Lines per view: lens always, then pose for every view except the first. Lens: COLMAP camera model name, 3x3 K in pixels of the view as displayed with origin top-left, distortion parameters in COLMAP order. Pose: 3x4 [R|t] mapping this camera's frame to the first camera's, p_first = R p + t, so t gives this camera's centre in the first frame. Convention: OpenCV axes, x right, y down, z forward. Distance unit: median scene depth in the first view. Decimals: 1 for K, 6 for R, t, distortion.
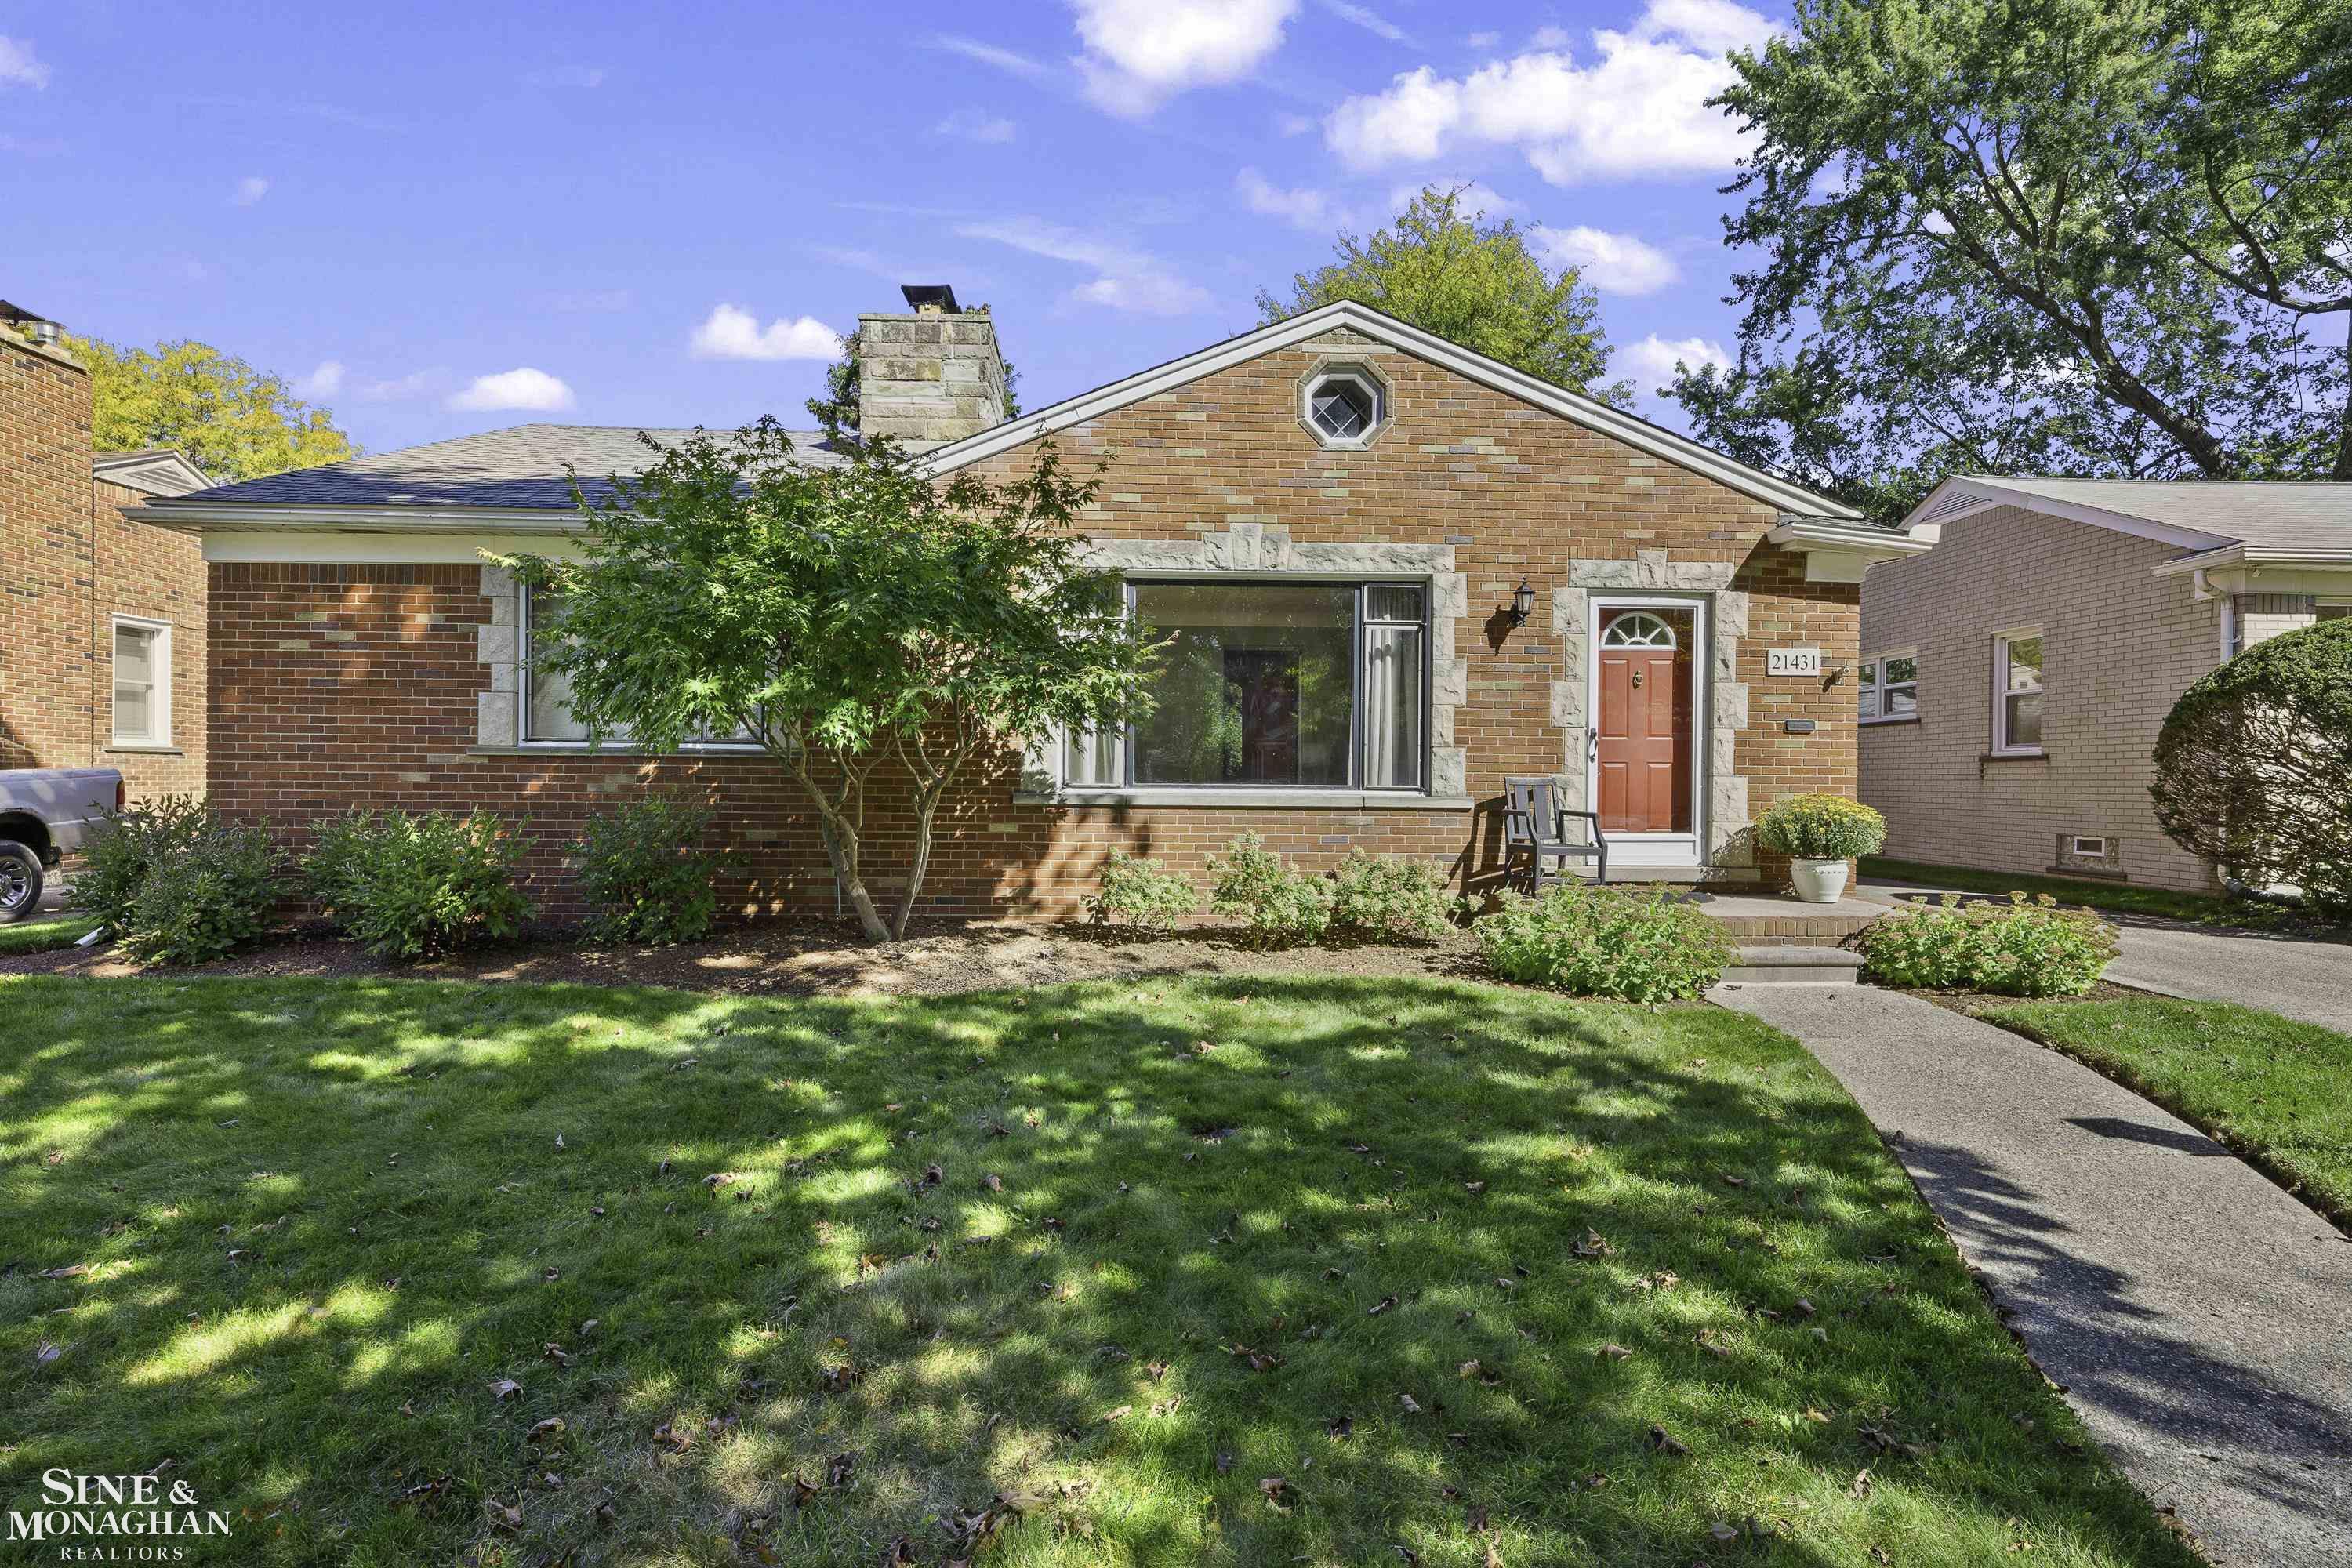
lens RADIAL K [[1149.6, 0, 1176.0], [0, 1149.6, 784.0], [0, 0, 1]] dist [-0.001071, 0.000473]
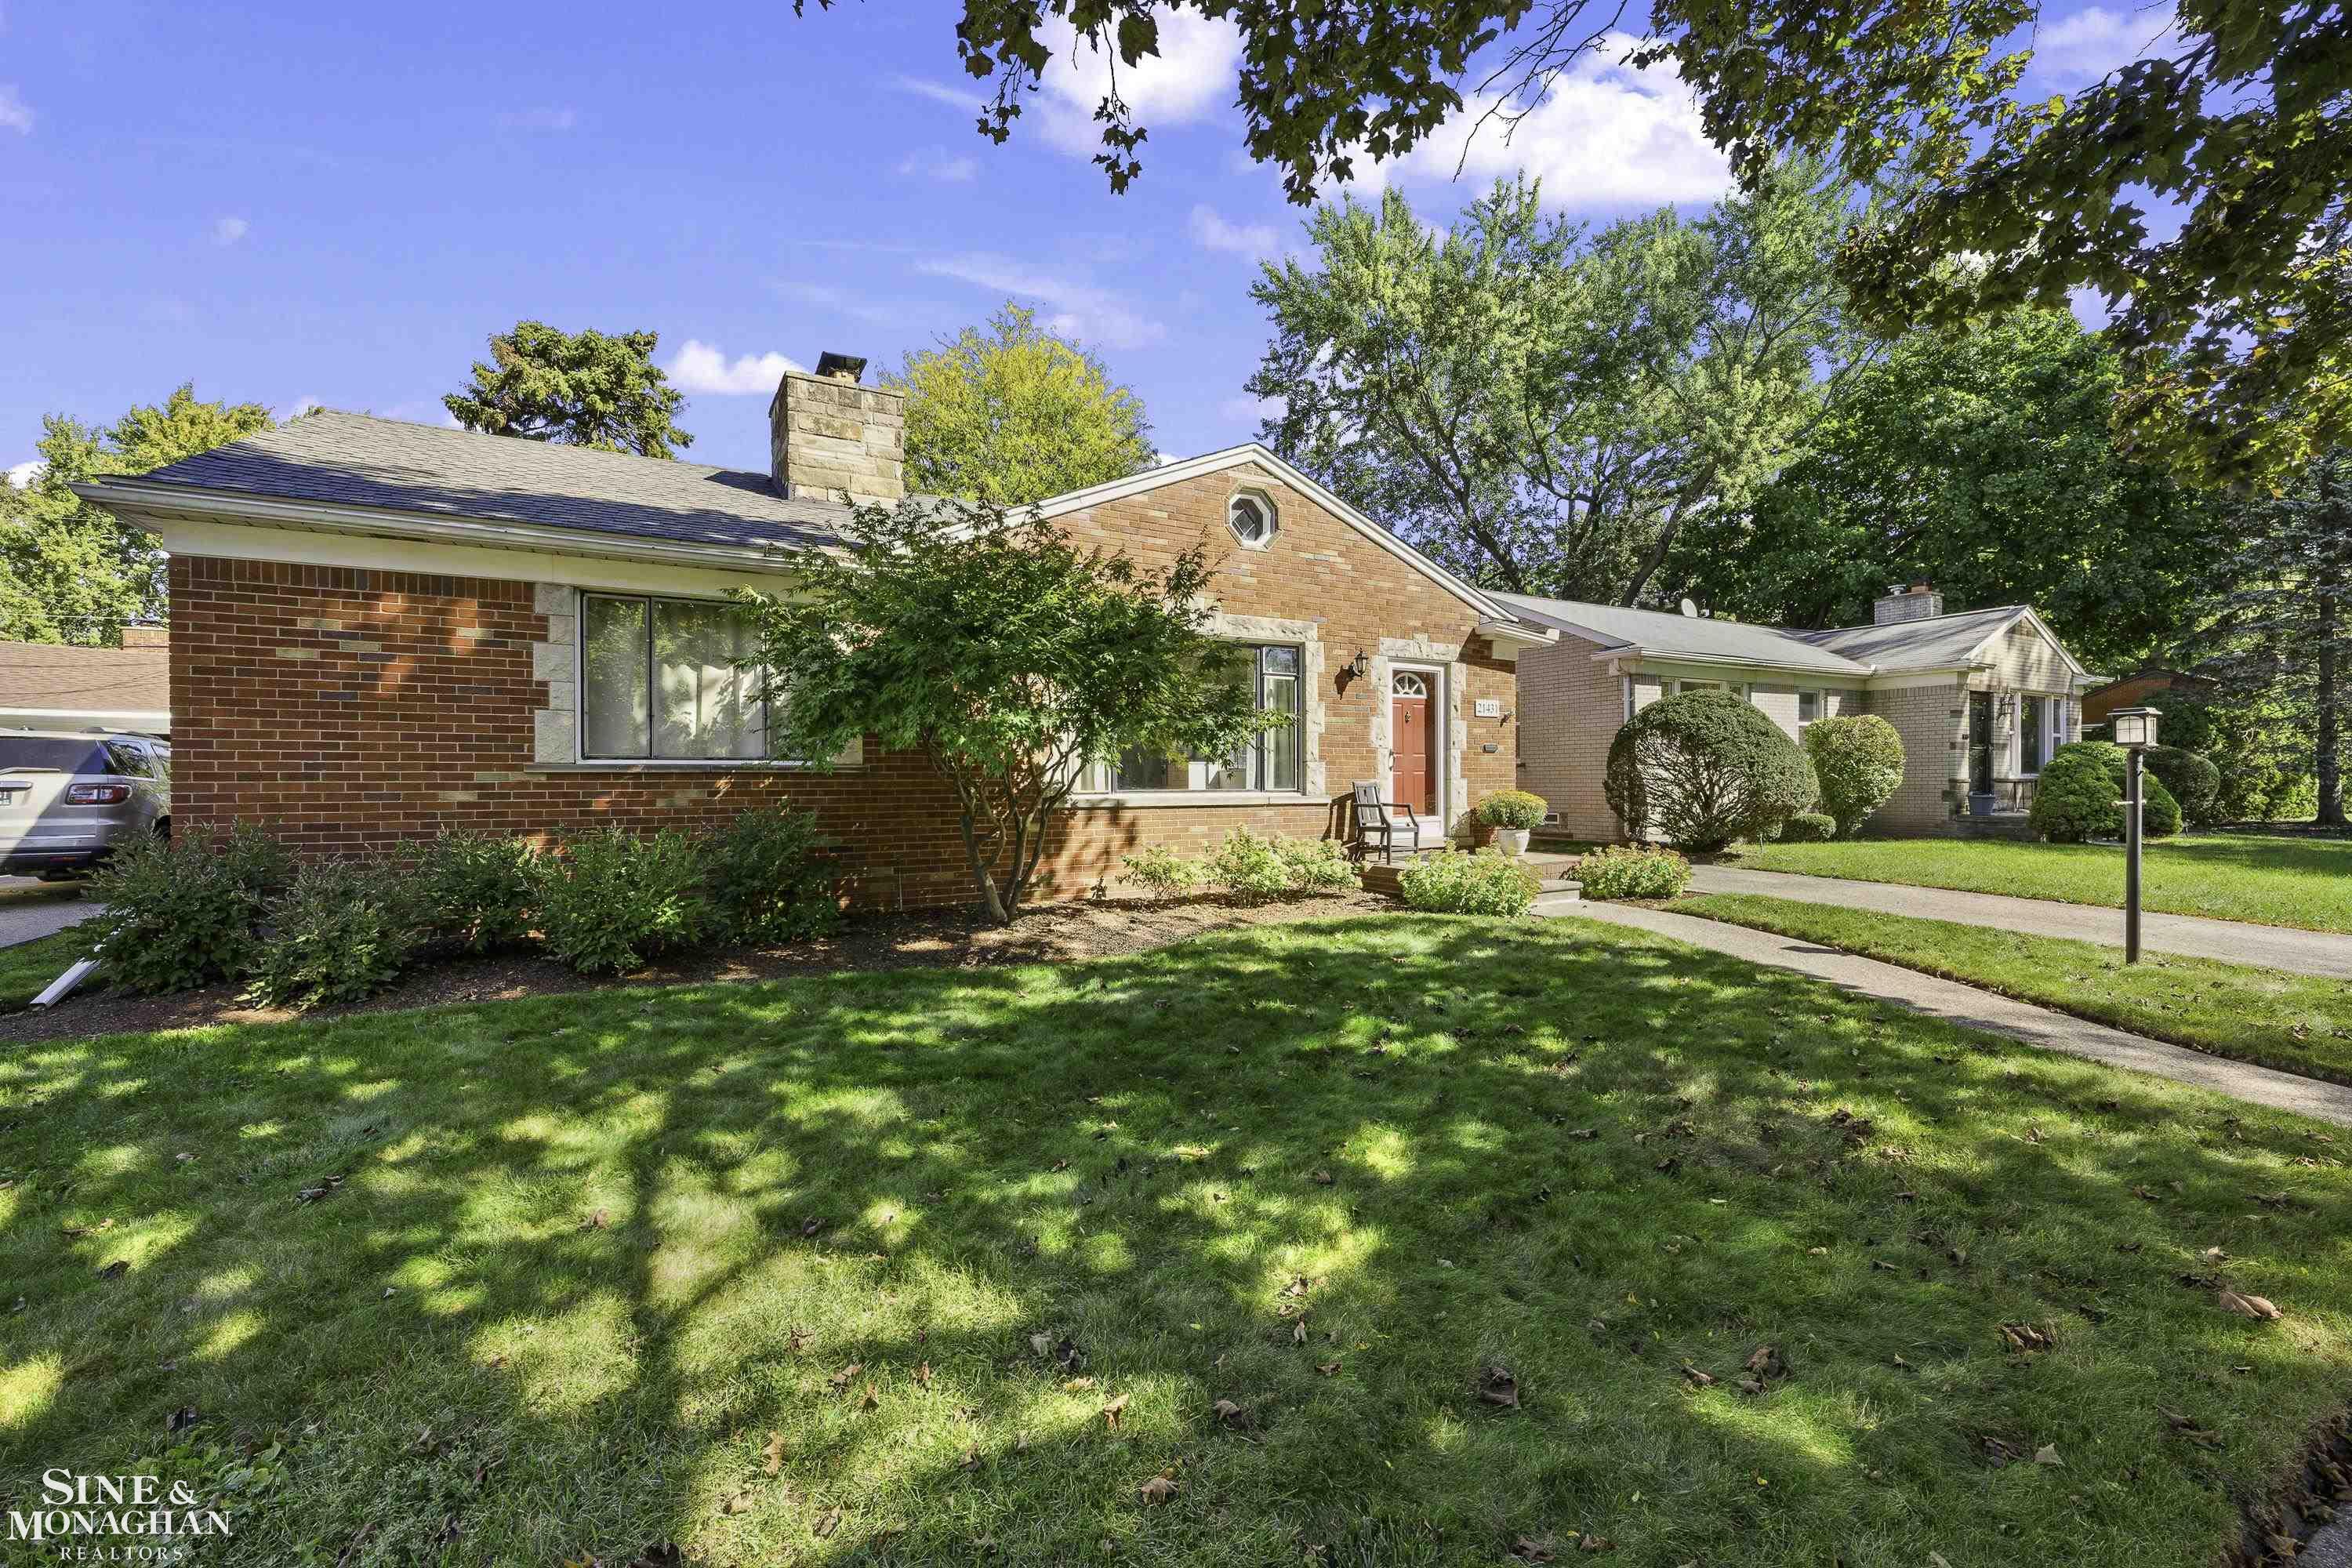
lens RADIAL K [[990.8, 0, 1180.3], [0, 990.8, 778.4], [0, 0, 1]] dist [-0.003556, -0.000311]
pose [[0.881388, -0.010897, 0.472267, -0.503116], [0.015083, 0.999873, -0.005079, -0.007183], [-0.472152, 0.011599, 0.881441, -0.020243]]
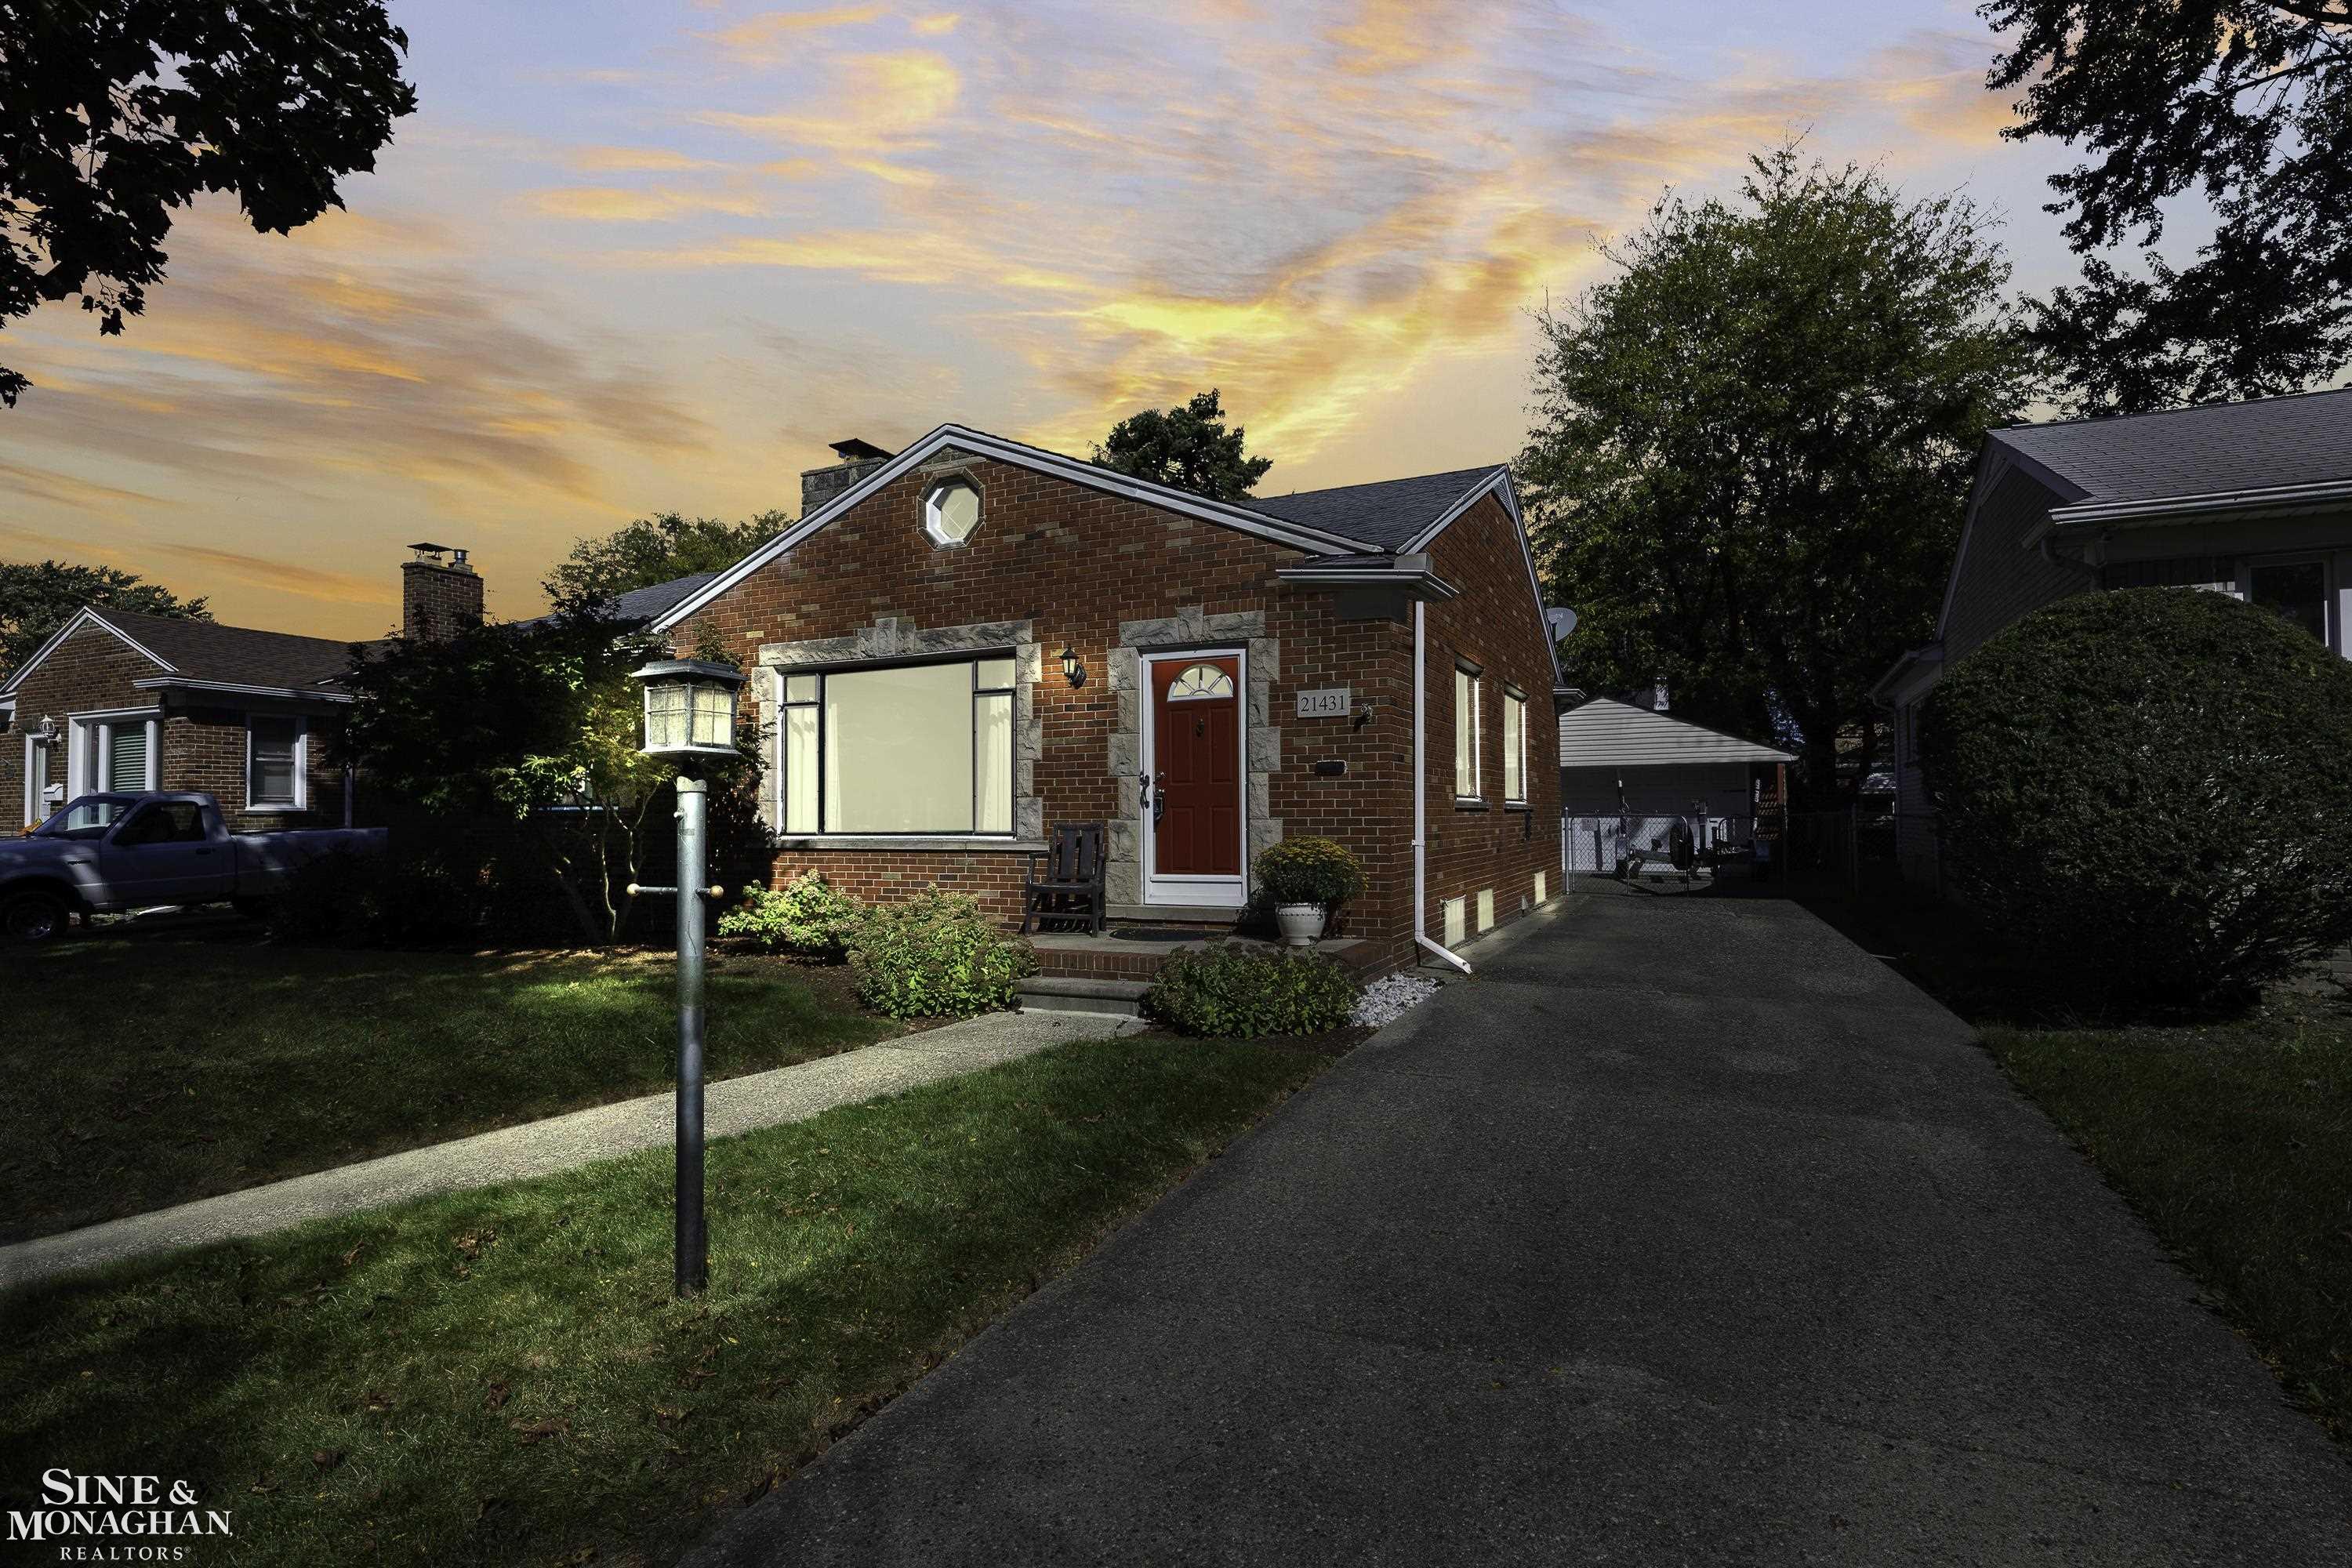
lens RADIAL K [[1149.6, 0, 1176.0], [0, 1149.6, 784.0], [0, 0, 1]] dist [-0.001071, 0.000473]
pose [[0.884149, -0.026643, -0.466445, 0.893736], [0.011819, 0.999329, -0.034678, -0.003445], [0.467056, 0.025147, 0.883870, 0.064466]]
